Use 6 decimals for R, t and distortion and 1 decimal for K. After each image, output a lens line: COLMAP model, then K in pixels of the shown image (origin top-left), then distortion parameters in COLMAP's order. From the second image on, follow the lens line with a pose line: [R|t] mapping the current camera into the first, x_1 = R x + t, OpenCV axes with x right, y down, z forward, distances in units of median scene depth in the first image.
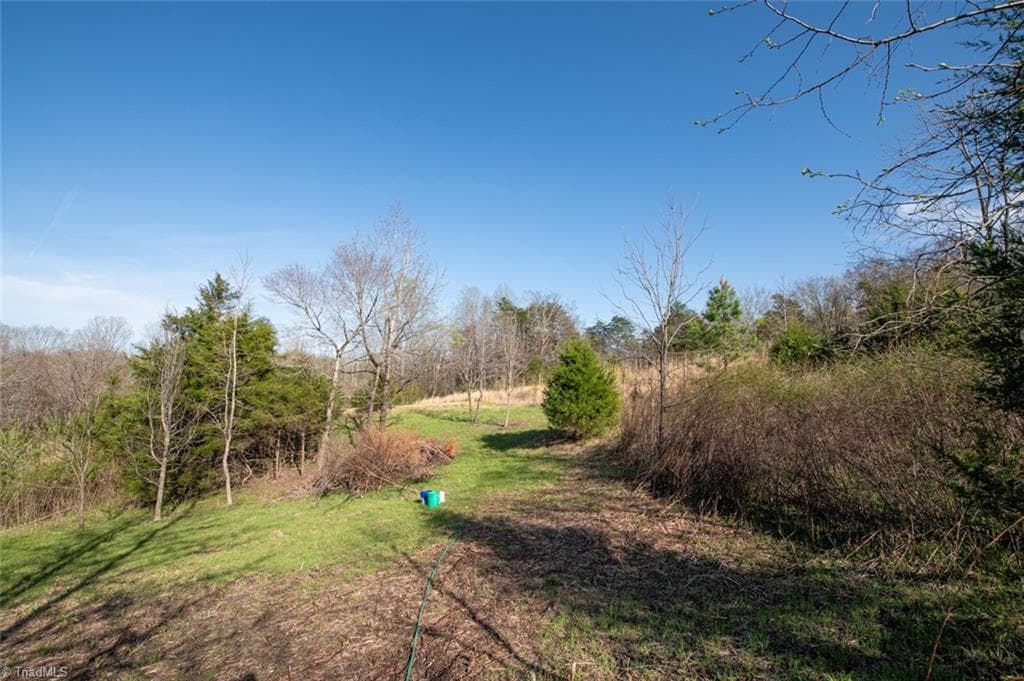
lens RADIAL K [[661.2, 0, 512.0], [0, 661.2, 340.5], [0, 0, 1]] dist [-0.086948, 0.082890]
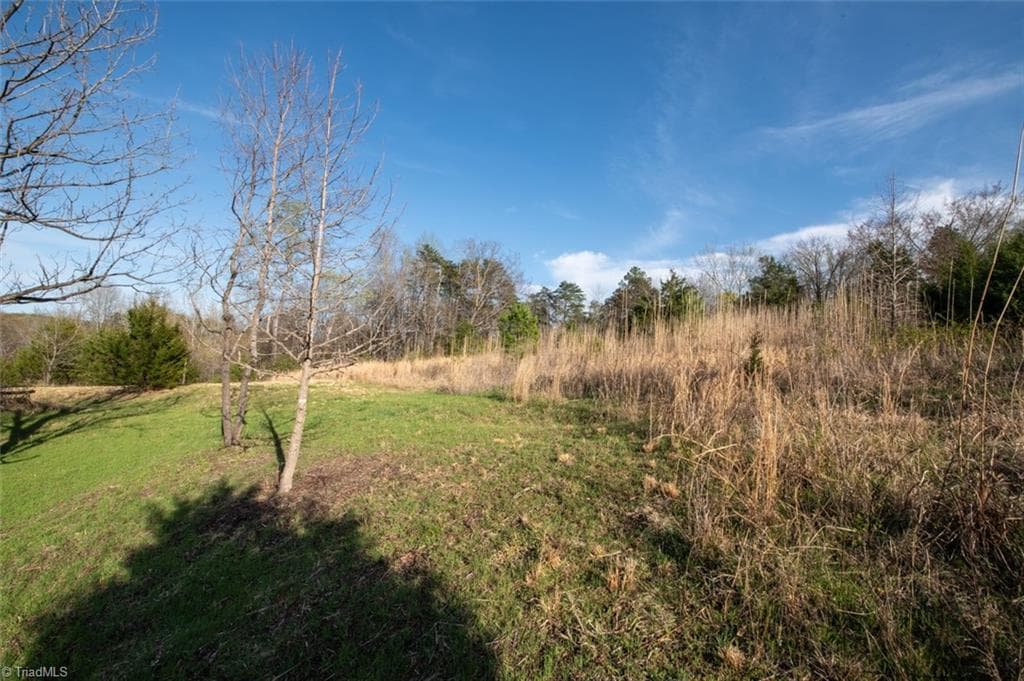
lens RADIAL K [[661.2, 0, 512.0], [0, 661.2, 340.5], [0, 0, 1]] dist [-0.086948, 0.082890]
pose [[0.994858, 0.029717, 0.096821, 0.012536], [-0.033006, 0.998925, 0.032553, 0.015795], [-0.095749, -0.035582, 0.994769, 0.187176]]
